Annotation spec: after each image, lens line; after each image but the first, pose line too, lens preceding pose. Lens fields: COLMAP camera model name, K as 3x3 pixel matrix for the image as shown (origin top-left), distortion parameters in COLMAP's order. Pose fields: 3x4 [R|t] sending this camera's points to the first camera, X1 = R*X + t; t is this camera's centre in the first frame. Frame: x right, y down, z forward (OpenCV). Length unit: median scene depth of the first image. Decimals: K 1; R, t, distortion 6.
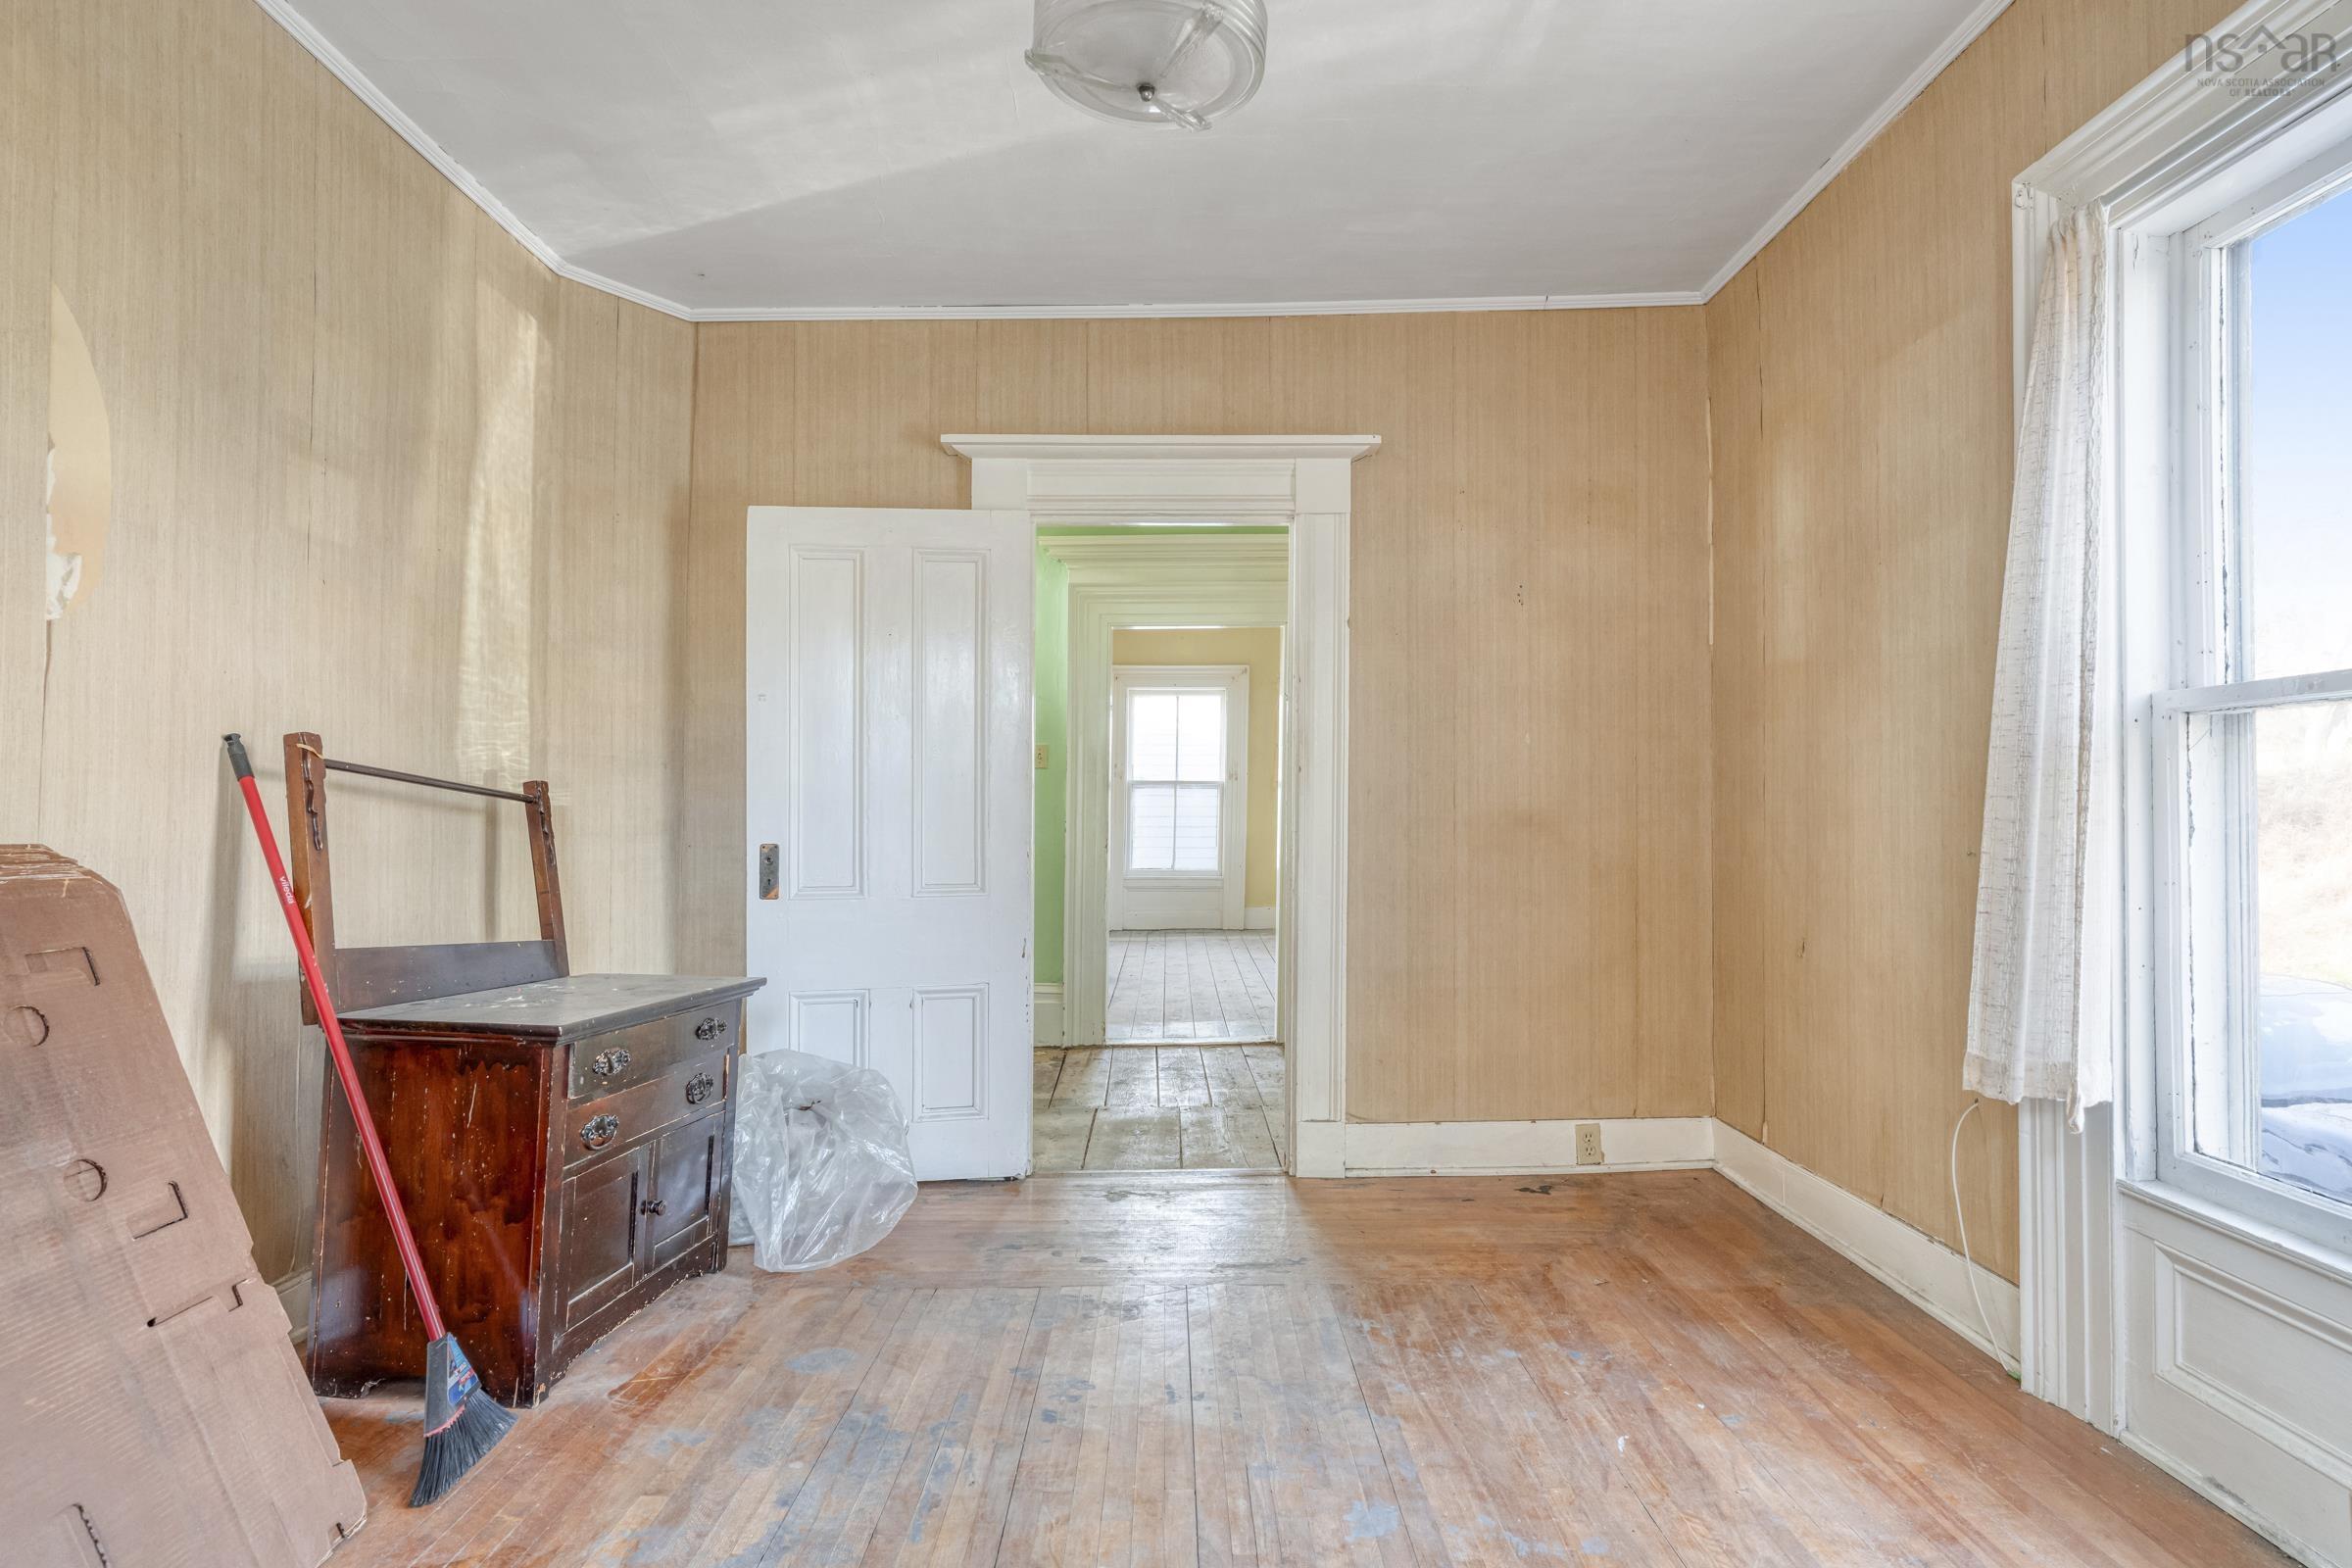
lens RADIAL K [[1196.3, 0, 1176.0], [0, 1196.3, 784.0], [0, 0, 1]] dist [0.001303, 0.000538]
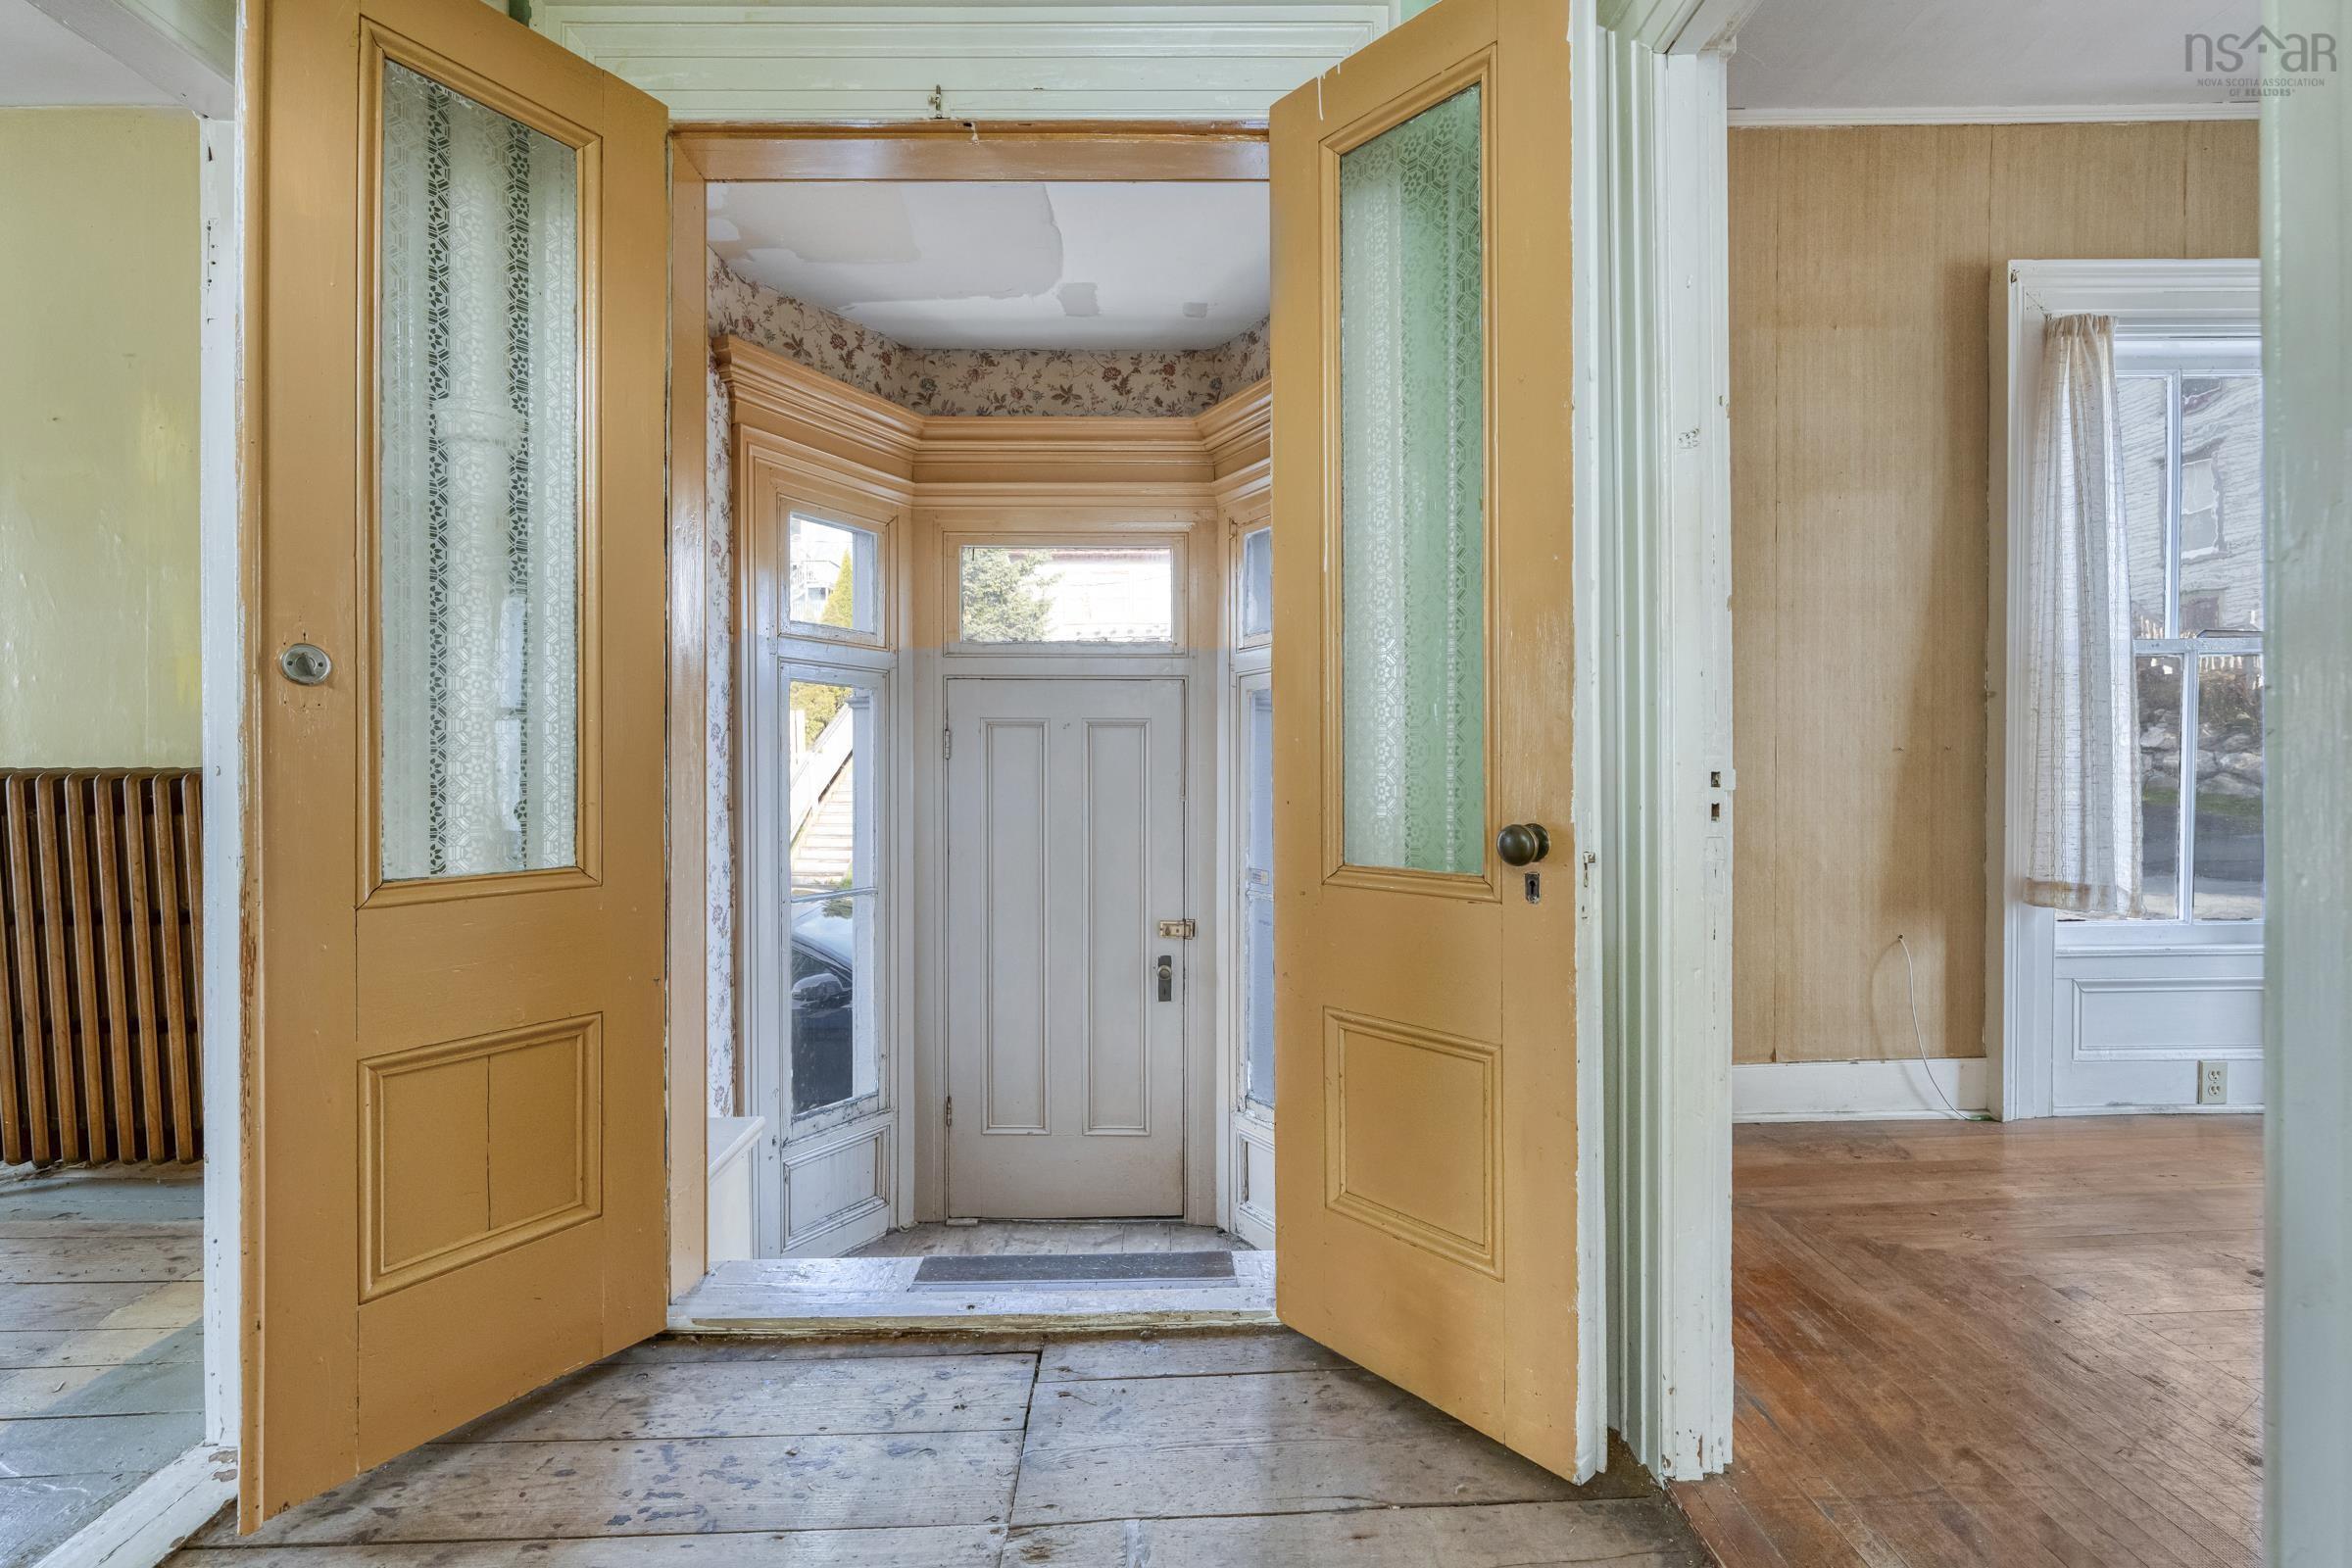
lens RADIAL K [[1029.0, 0, 1172.5], [0, 1029.0, 771.3], [0, 0, 1]] dist [-0.000978, -0.000047]
pose [[-0.030831, -0.016238, 0.999393, -0.417135], [-0.016769, 0.999736, 0.015727, 0.072990], [-0.999384, -0.016274, -0.031095, 1.761714]]
